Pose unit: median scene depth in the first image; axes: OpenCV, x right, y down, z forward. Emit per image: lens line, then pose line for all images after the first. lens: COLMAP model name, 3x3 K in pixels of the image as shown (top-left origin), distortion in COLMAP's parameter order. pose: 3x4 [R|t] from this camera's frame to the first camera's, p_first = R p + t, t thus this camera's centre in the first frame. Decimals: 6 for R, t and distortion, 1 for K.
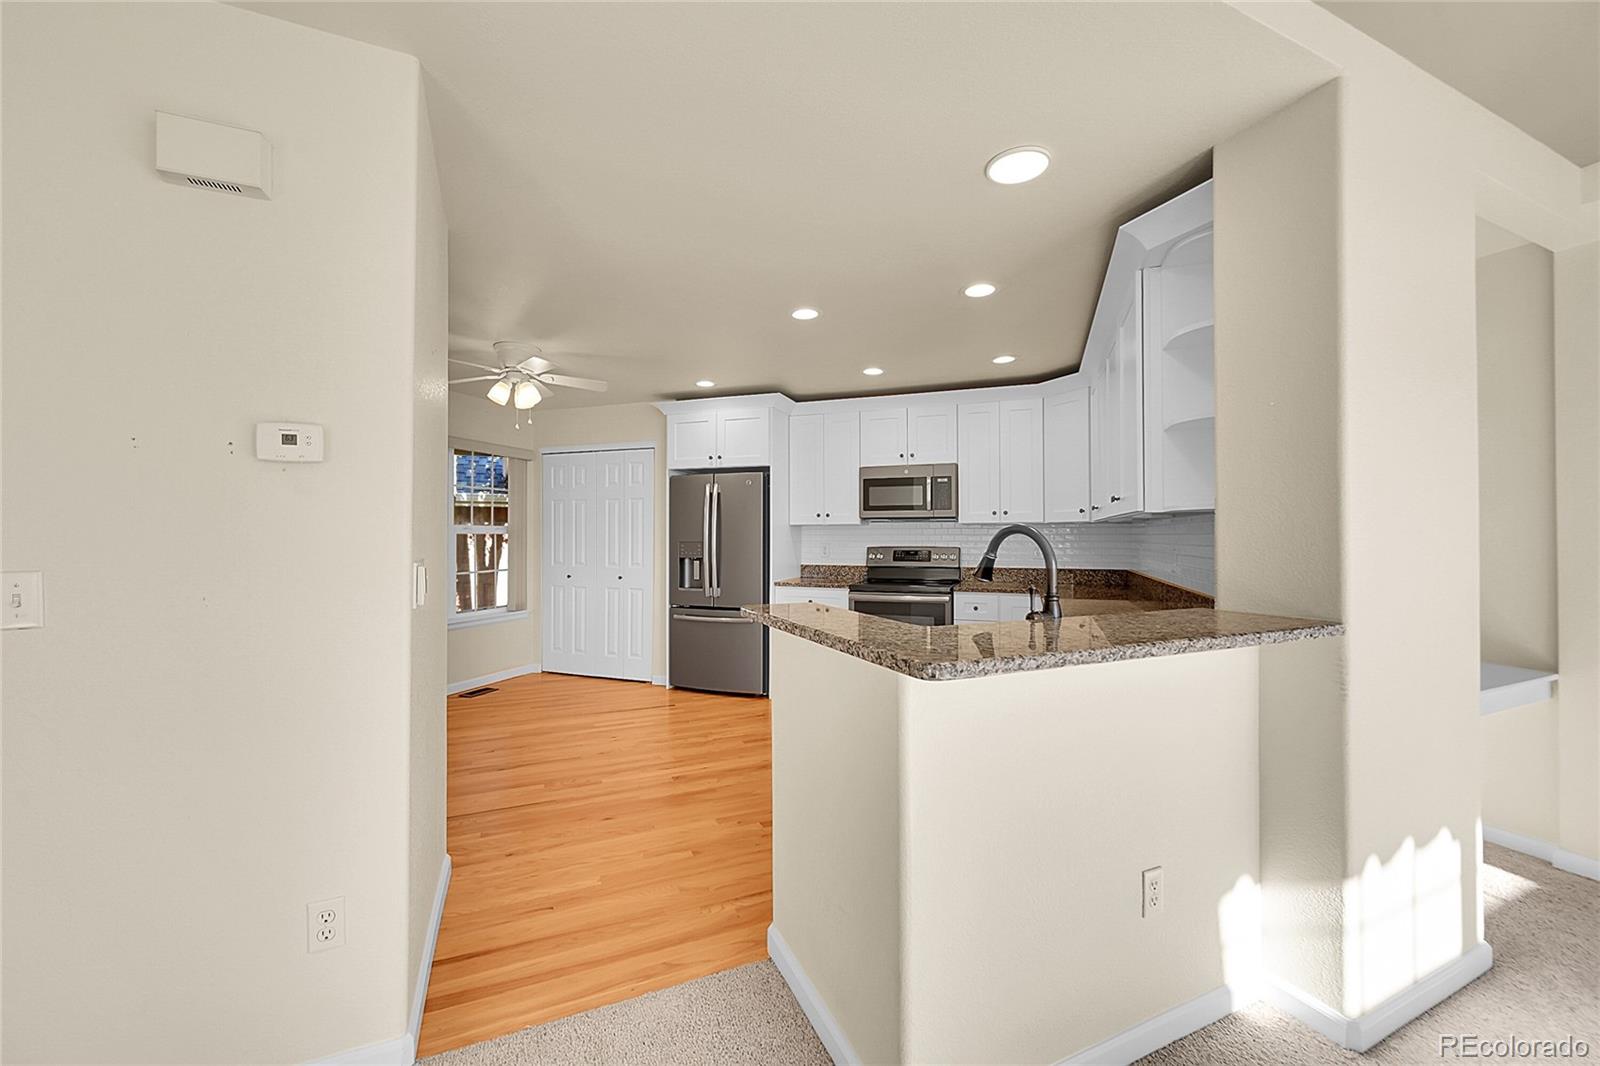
lens RADIAL K [[634.6, 0, 797.1], [0, 634.6, 533.1], [0, 0, 1]] dist [-0.002295, 0.000263]
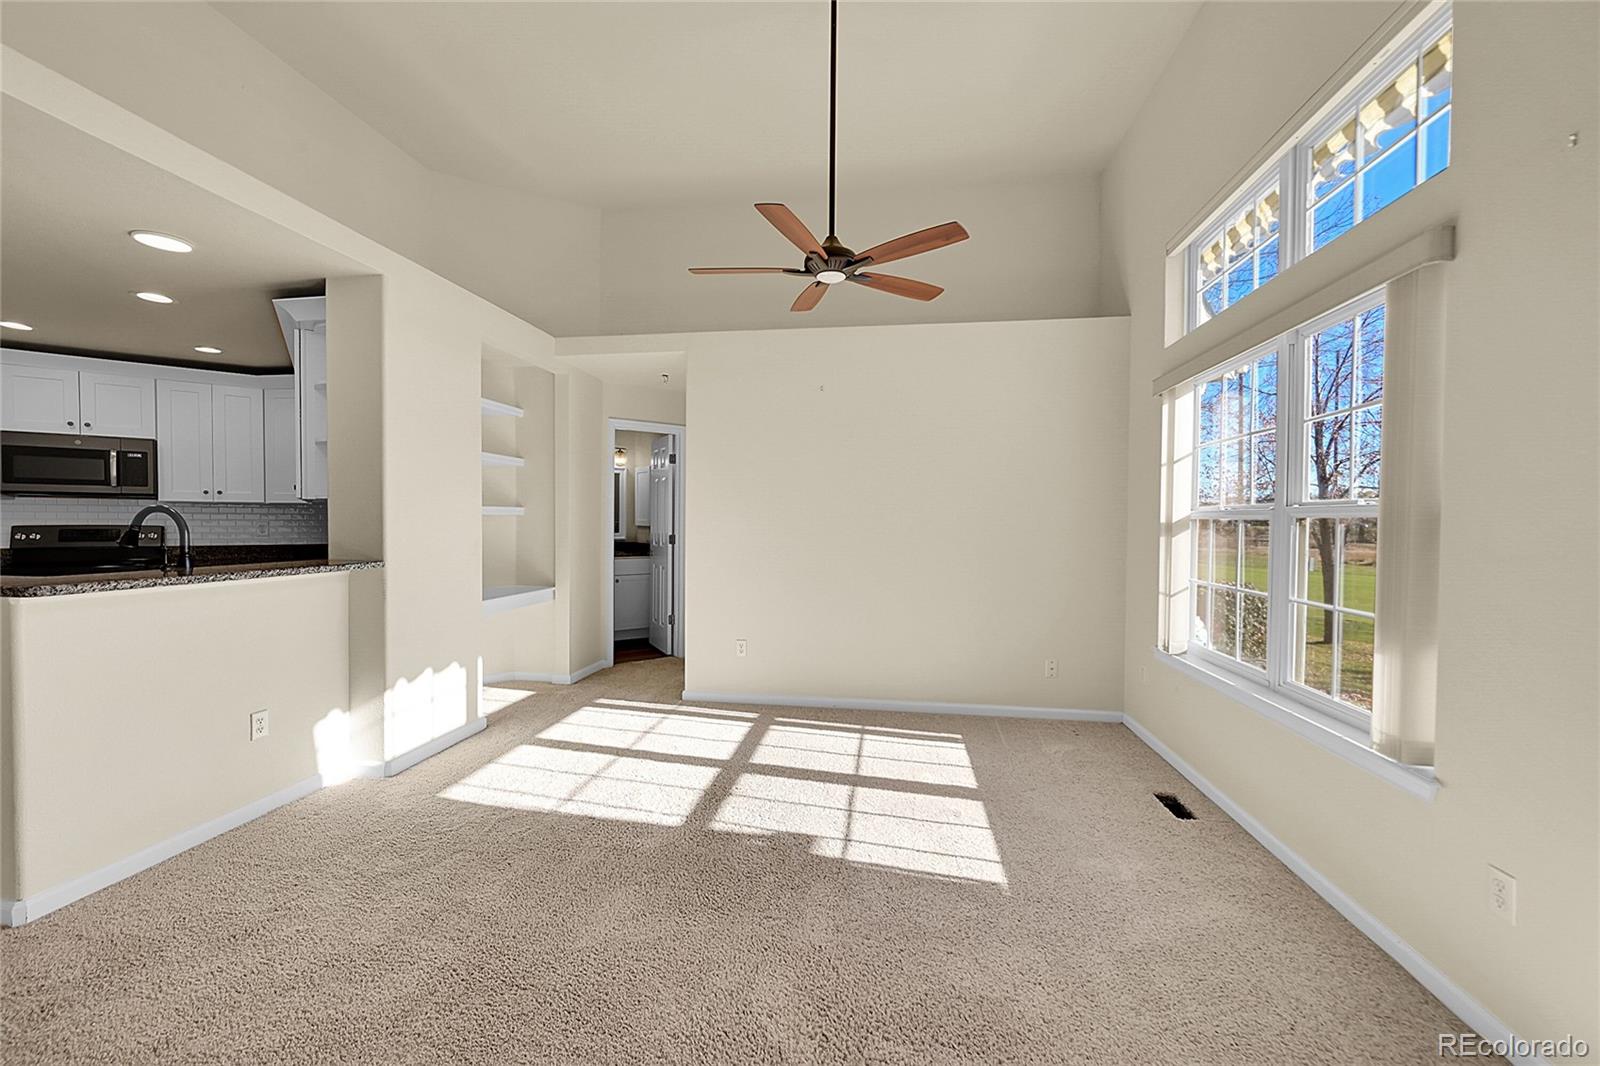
lens RADIAL K [[634.6, 0, 803.6], [0, 634.6, 530.2], [0, 0, 1]] dist [-0.002295, 0.000263]
pose [[0.549285, -0.009973, 0.835576, -0.021324], [-0.011240, 0.999750, 0.019322, -0.000760], [-0.835559, -0.020005, 0.549036, -0.517762]]
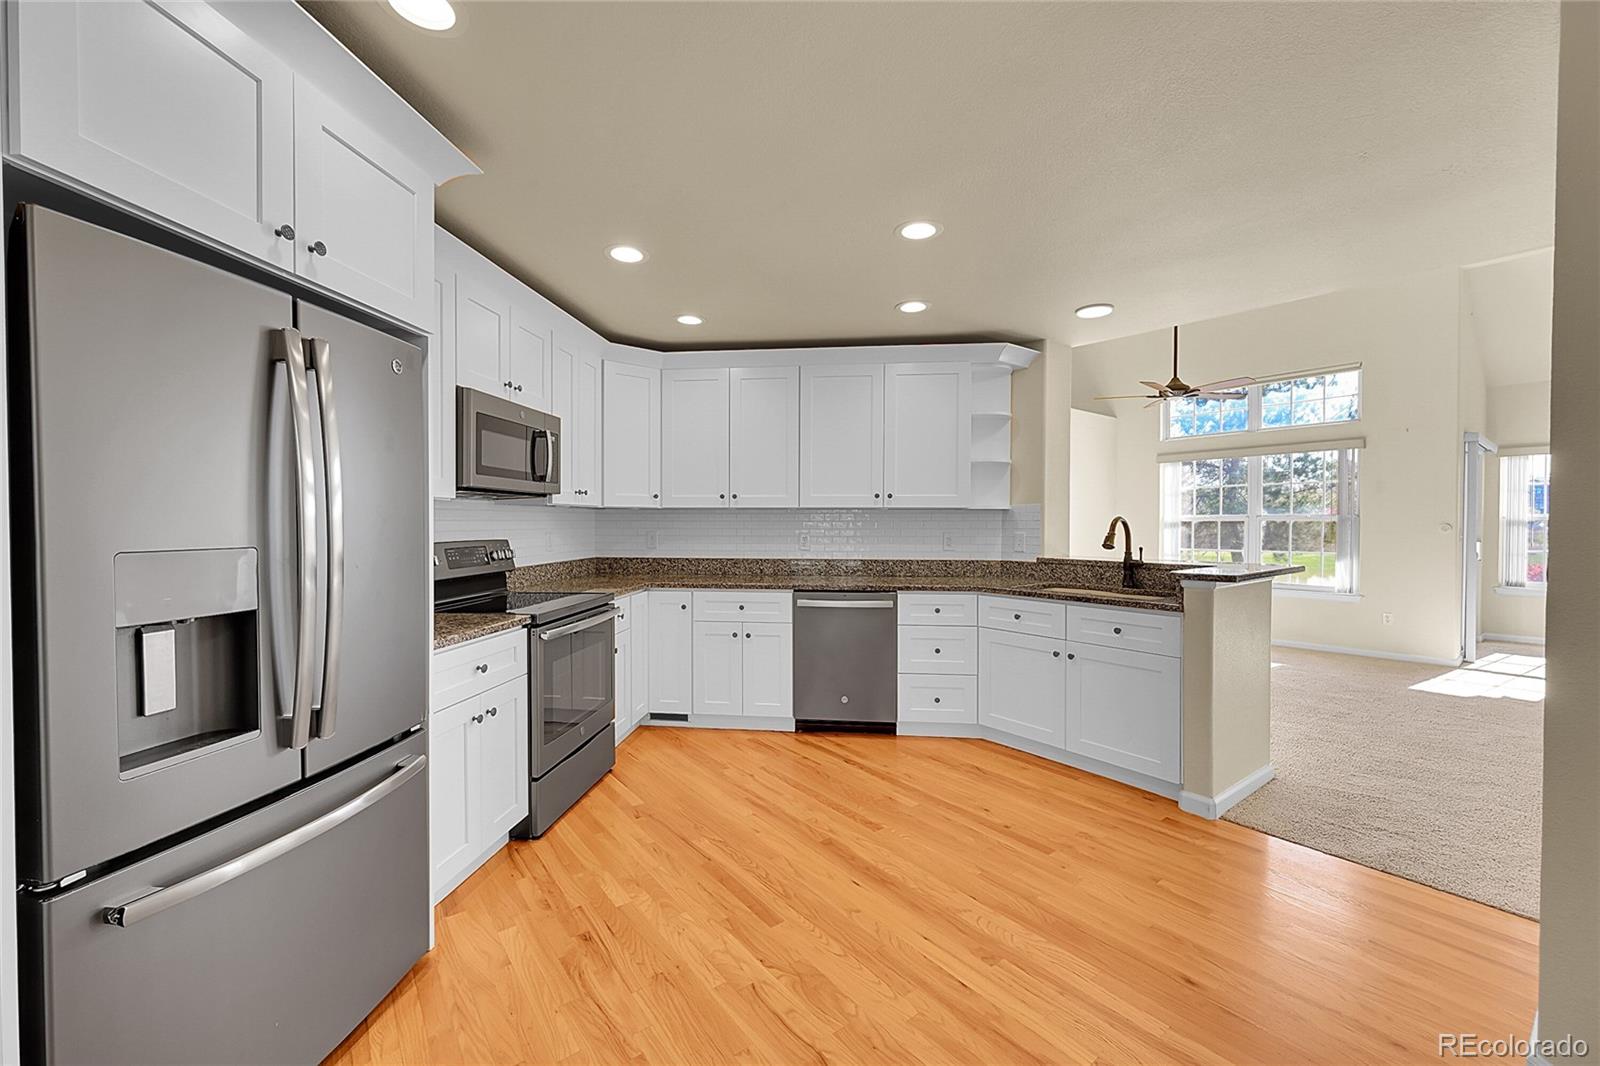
lens RADIAL K [[634.6, 0, 803.4], [0, 634.6, 528.9], [0, 0, 1]] dist [-0.002295, 0.000263]
pose [[-0.232256, -0.013399, 0.972562, -0.669859], [-0.001731, 0.999909, 0.013363, 0.002106], [-0.972653, 0.001421, -0.232258, 1.253939]]
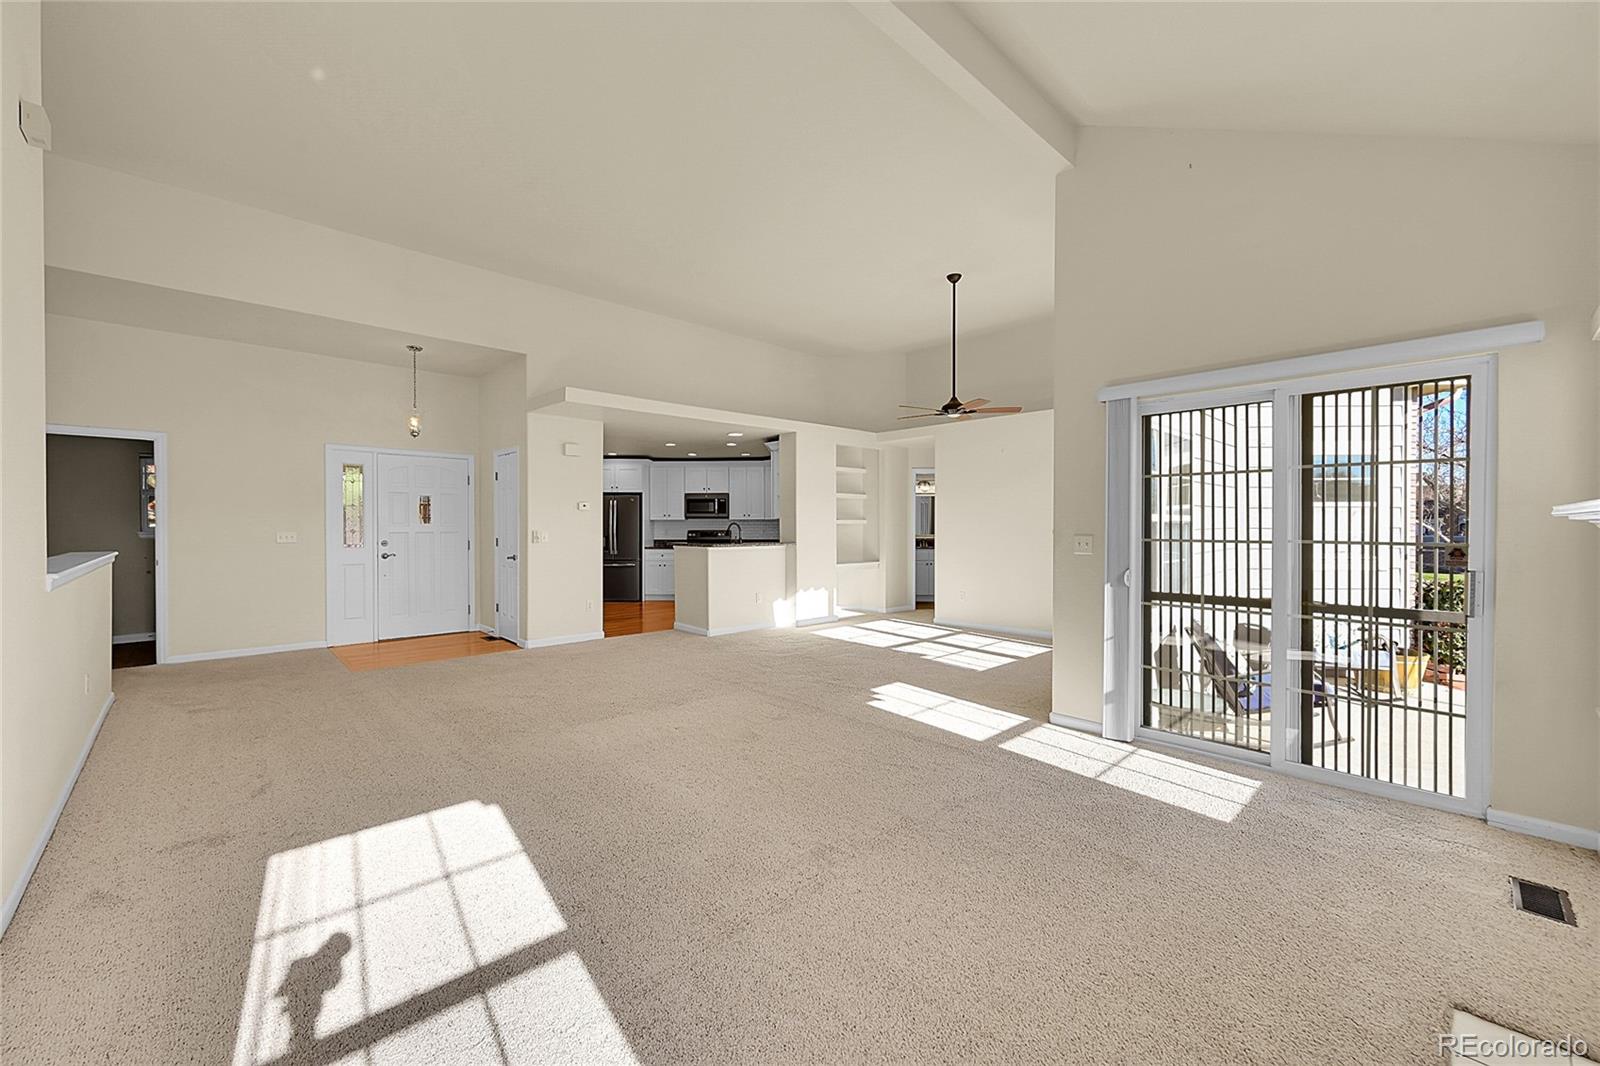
lens RADIAL K [[634.6, 0, 798.4], [0, 634.6, 531.8], [0, 0, 1]] dist [-0.002295, 0.000263]
pose [[0.948968, -0.002259, 0.315364, -0.313174], [-0.001624, 0.999926, 0.012051, 0.000716], [-0.315368, -0.011948, 0.948894, -1.703780]]
